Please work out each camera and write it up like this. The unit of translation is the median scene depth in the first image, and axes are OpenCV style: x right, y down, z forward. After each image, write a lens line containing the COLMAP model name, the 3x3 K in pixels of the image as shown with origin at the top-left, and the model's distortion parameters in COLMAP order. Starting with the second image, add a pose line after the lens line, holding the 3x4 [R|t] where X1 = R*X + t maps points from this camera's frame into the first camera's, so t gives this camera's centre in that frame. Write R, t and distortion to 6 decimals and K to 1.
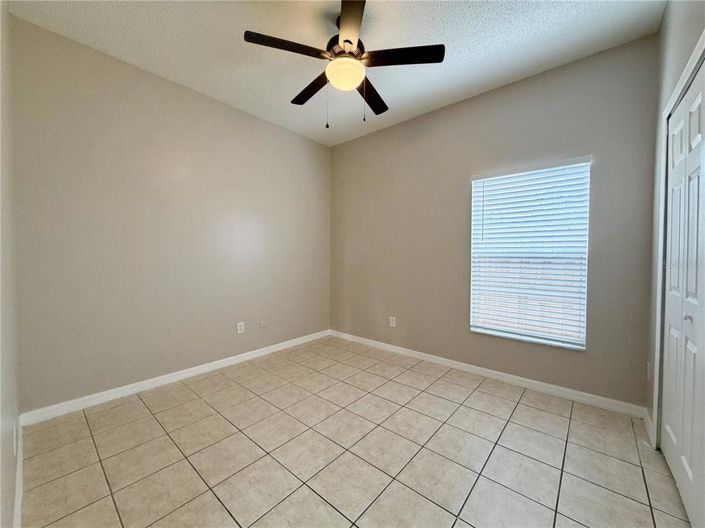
lens RADIAL K [[281.1, 0, 350.2], [0, 281.1, 263.7], [0, 0, 1]] dist [0.000283, 0.000299]
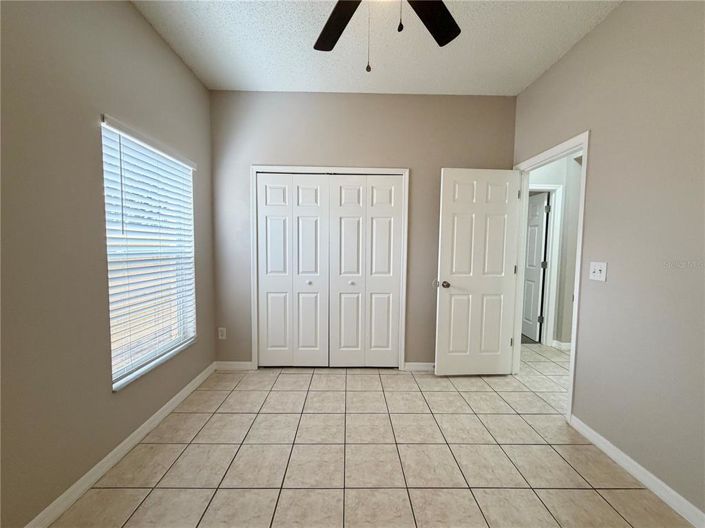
lens RADIAL K [[281.1, 0, 350.2], [0, 281.1, 263.7], [0, 0, 1]] dist [0.000283, 0.000299]
pose [[-0.663594, -0.057562, 0.745875, -0.387636], [0.006172, 0.996580, 0.082401, -0.080788], [-0.748068, 0.059285, -0.660969, 1.280837]]
